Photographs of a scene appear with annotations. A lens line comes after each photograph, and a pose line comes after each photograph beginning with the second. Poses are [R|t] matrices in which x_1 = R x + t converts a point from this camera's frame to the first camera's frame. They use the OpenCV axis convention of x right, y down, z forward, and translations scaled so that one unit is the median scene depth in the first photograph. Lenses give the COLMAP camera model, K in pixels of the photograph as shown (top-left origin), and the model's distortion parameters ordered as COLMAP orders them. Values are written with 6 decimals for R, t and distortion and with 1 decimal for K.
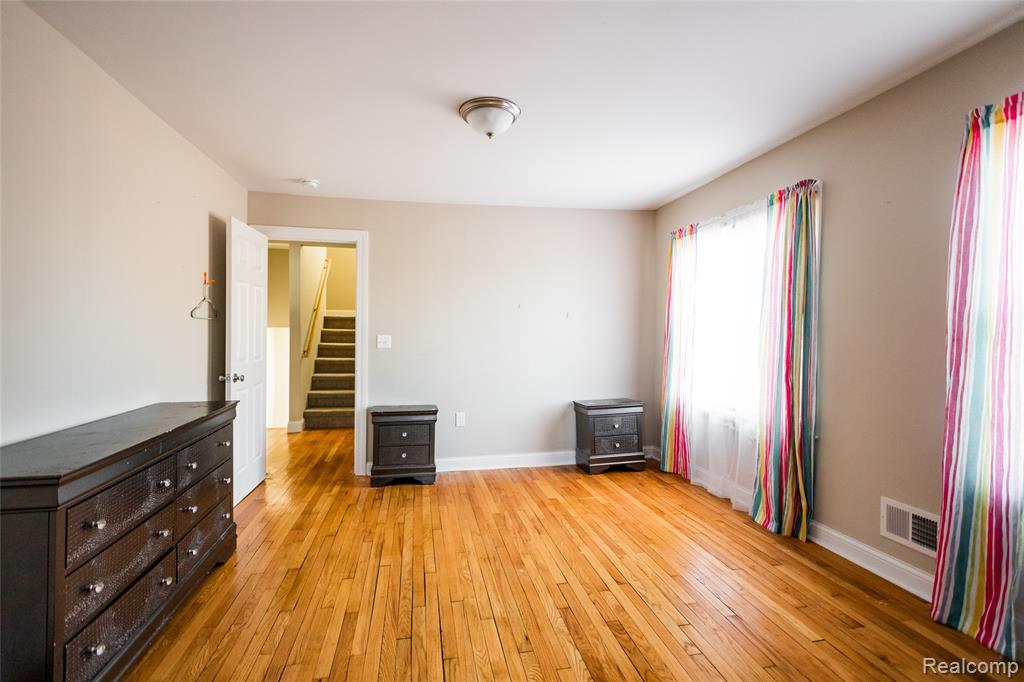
lens RADIAL K [[480.6, 0, 509.1], [0, 480.6, 340.8], [0, 0, 1]] dist [-0.000440, 0.002209]
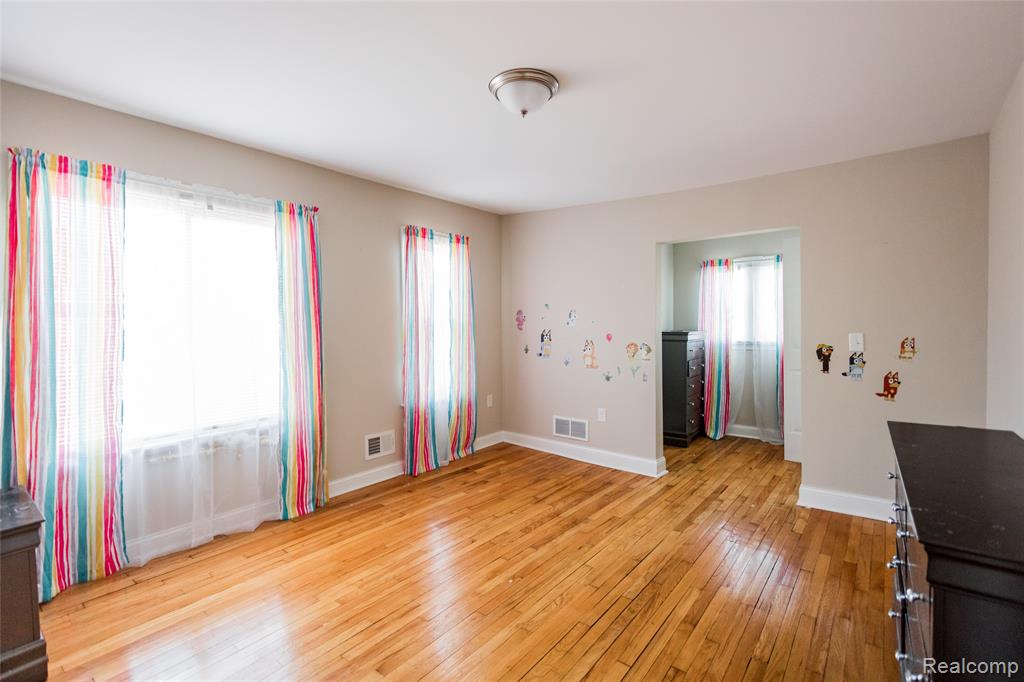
lens RADIAL K [[480.6, 0, 508.0], [0, 480.6, 331.6], [0, 0, 1]] dist [-0.000440, 0.002209]
pose [[-0.656374, -0.008668, 0.754386, -0.683083], [0.016914, 0.999514, 0.026200, -0.050338], [-0.754246, 0.029957, -0.655908, 1.587915]]
